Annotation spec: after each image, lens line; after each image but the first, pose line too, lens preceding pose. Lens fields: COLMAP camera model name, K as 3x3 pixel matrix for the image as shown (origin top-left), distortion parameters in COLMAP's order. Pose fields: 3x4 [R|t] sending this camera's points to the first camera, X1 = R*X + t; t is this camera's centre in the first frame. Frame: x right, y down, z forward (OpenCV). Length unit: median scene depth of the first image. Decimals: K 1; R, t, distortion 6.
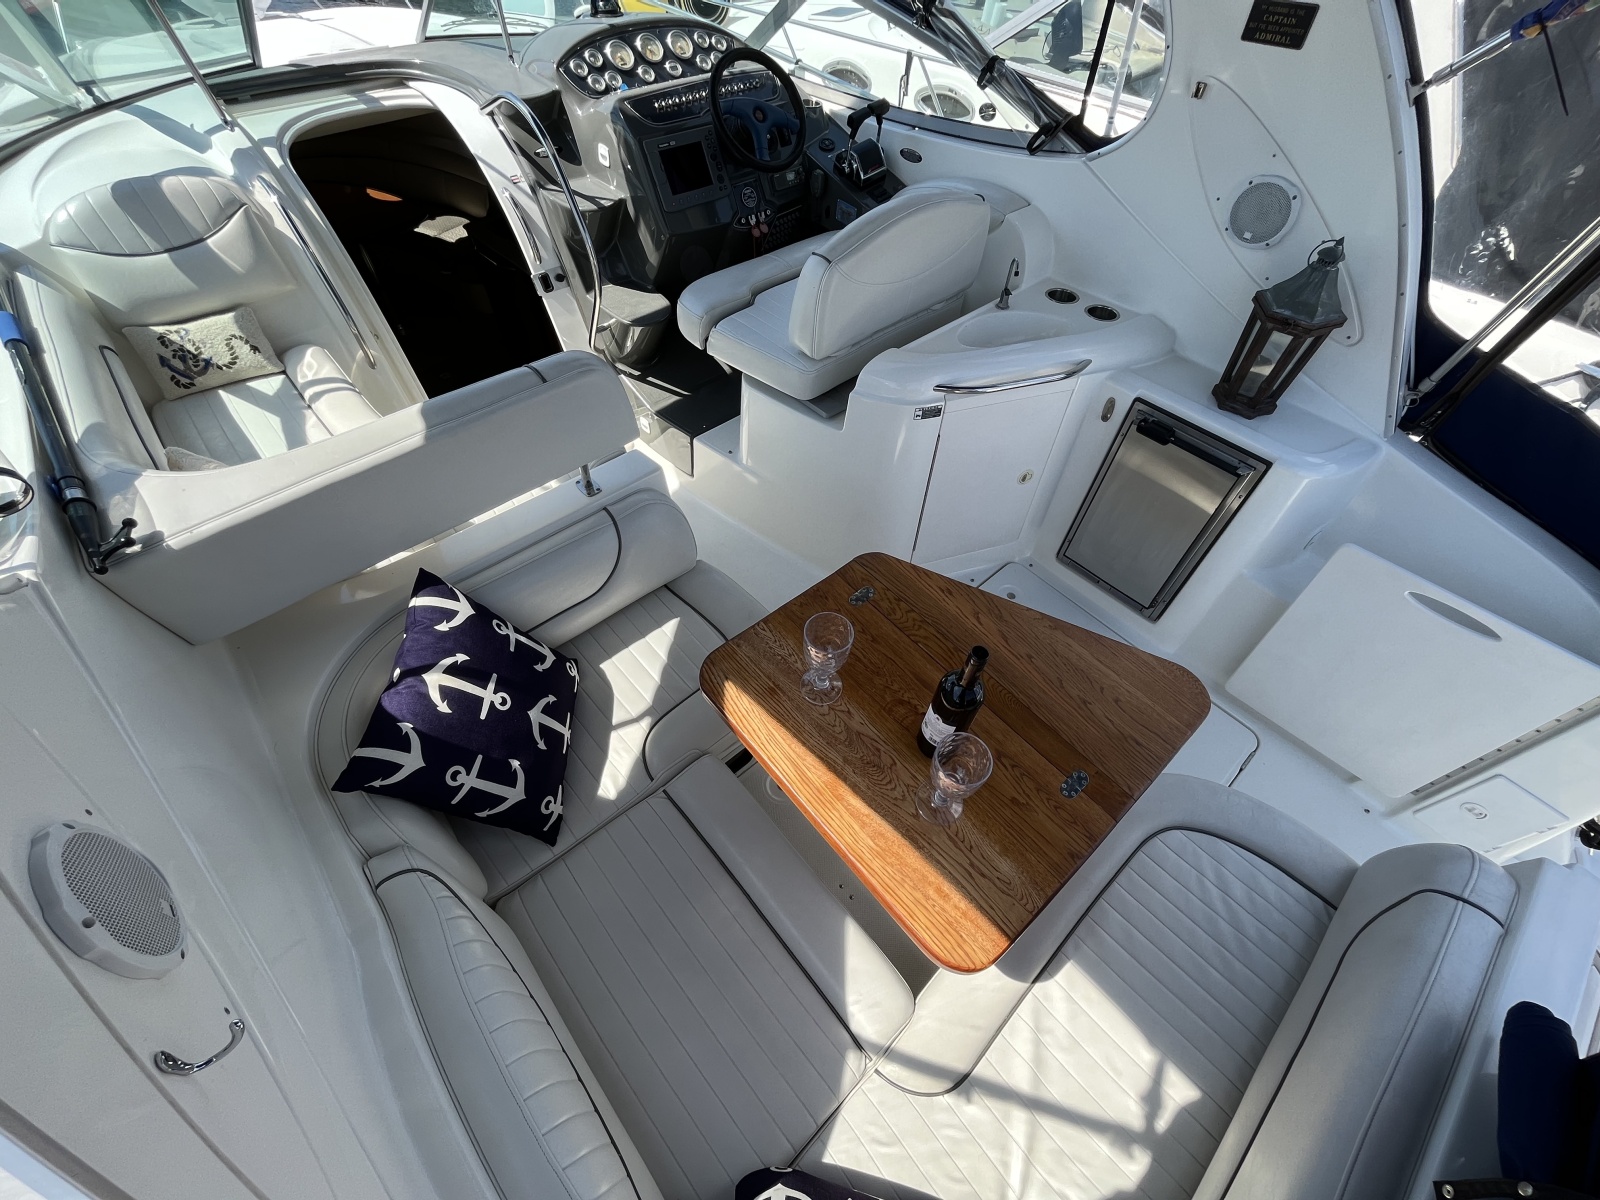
lens RADIAL K [[653.9, 0, 794.8], [0, 653.9, 608.3], [0, 0, 1]] dist [-0.002352, -0.000540]
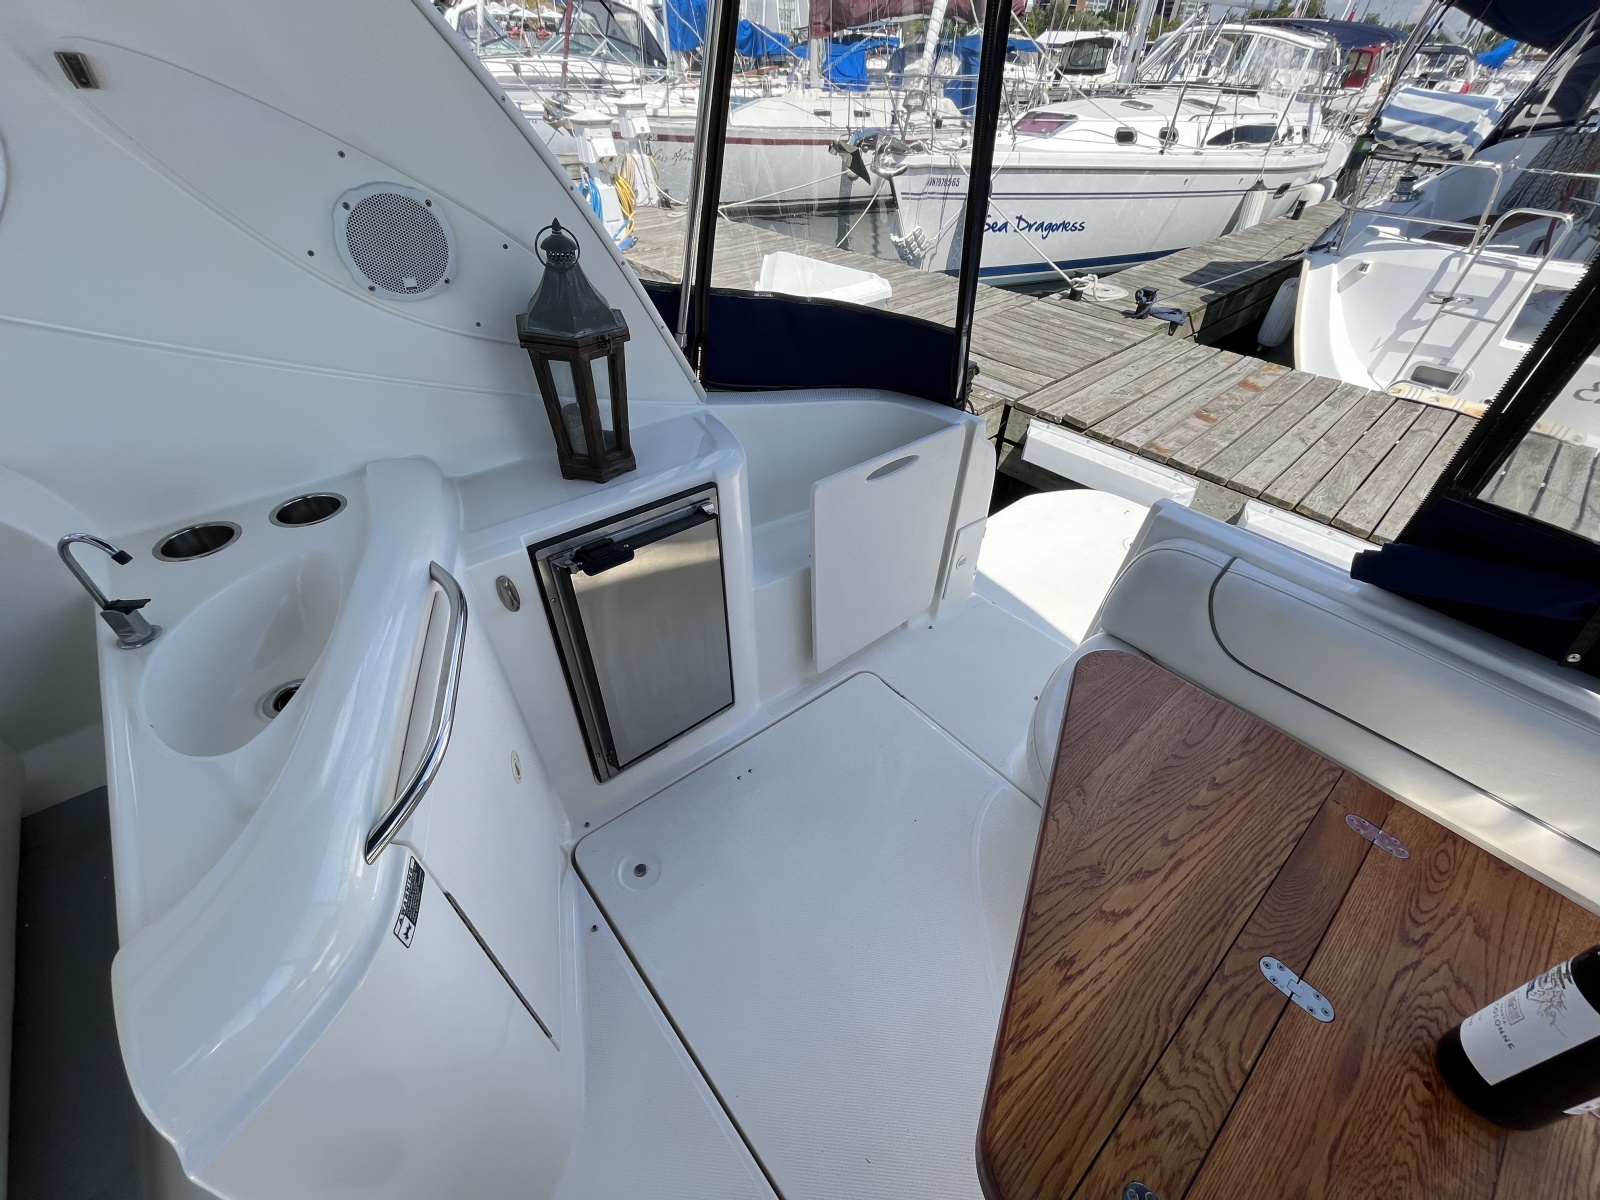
lens RADIAL K [[653.7, 0, 798.4], [0, 653.7, 602.2], [0, 0, 1]] dist [-0.000362, -0.000167]
pose [[0.021664, -0.648189, 0.761172, 0.038834], [0.757710, 0.507338, 0.410467, -0.363082], [-0.652231, 0.567855, 0.502130, 0.574569]]
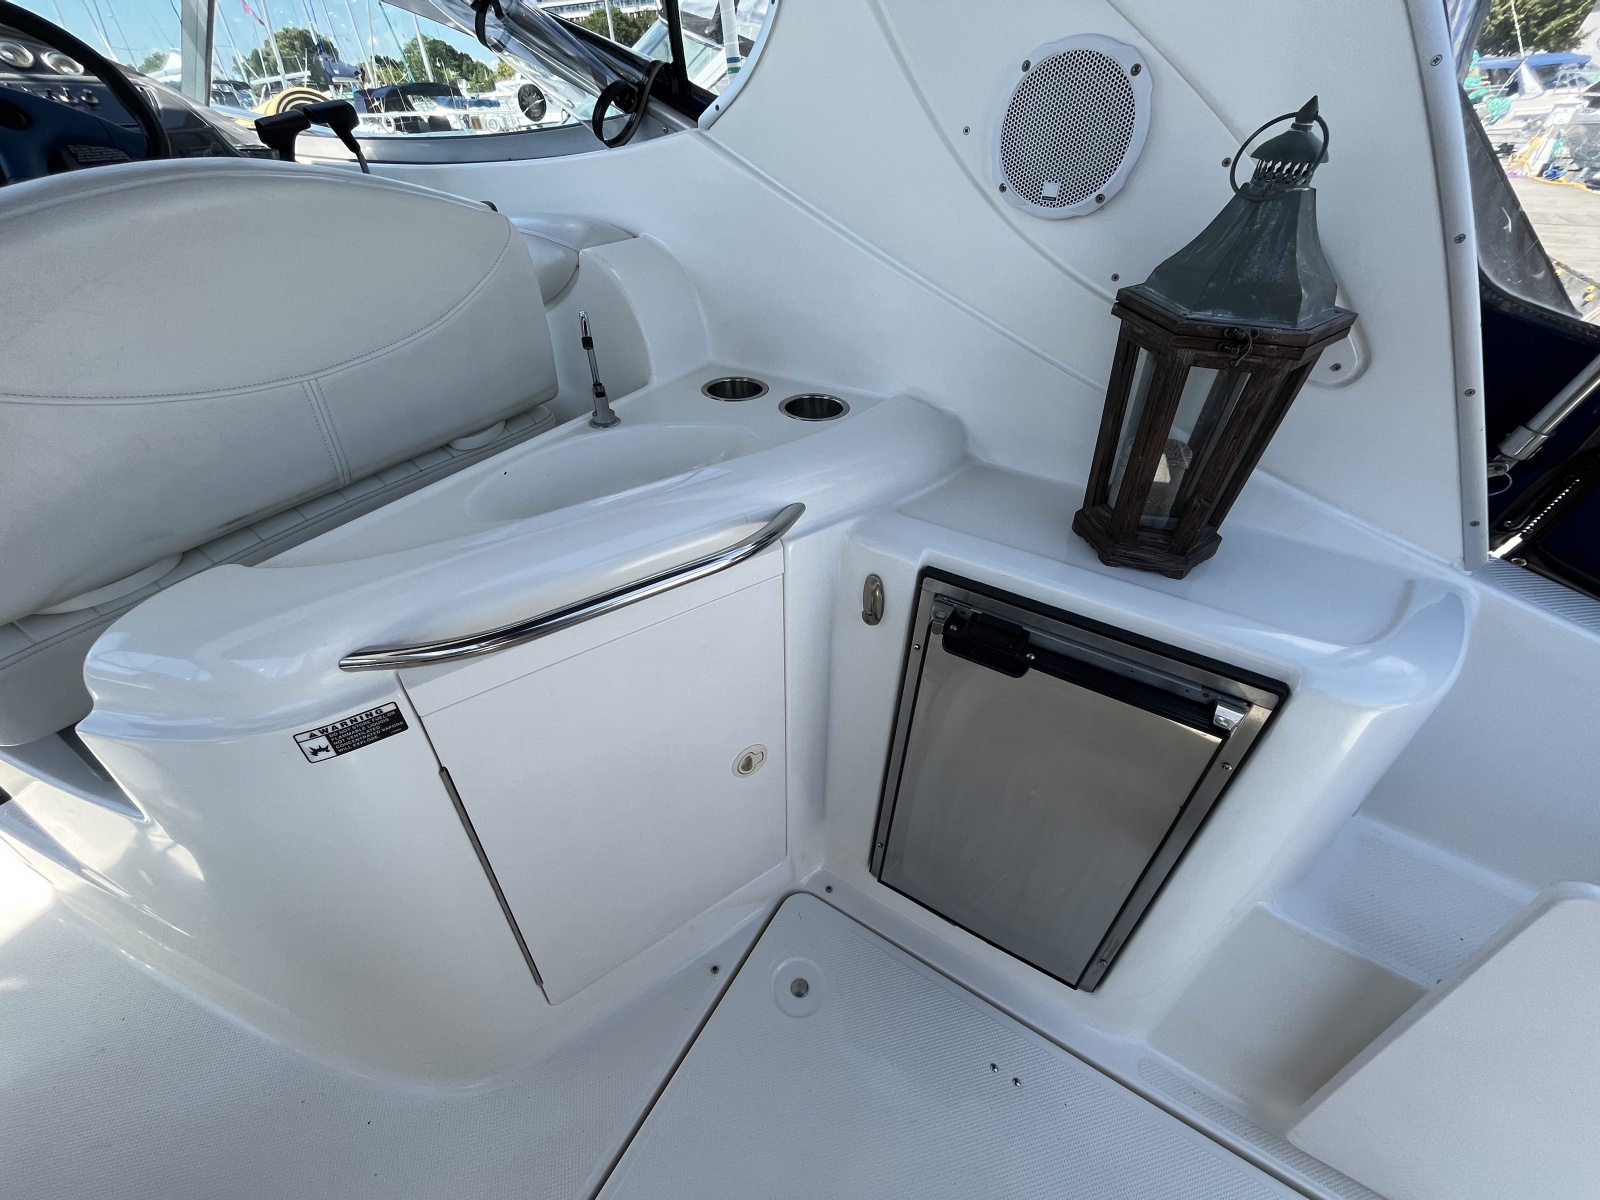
lens RADIAL K [[653.7, 0, 798.4], [0, 653.7, 602.2], [0, 0, 1]] dist [-0.000362, -0.000167]
pose [[0.954726, -0.189854, 0.229030, 0.349307], [0.235619, 0.952580, -0.192549, -0.242850], [-0.181613, 0.237795, 0.954186, 0.623779]]
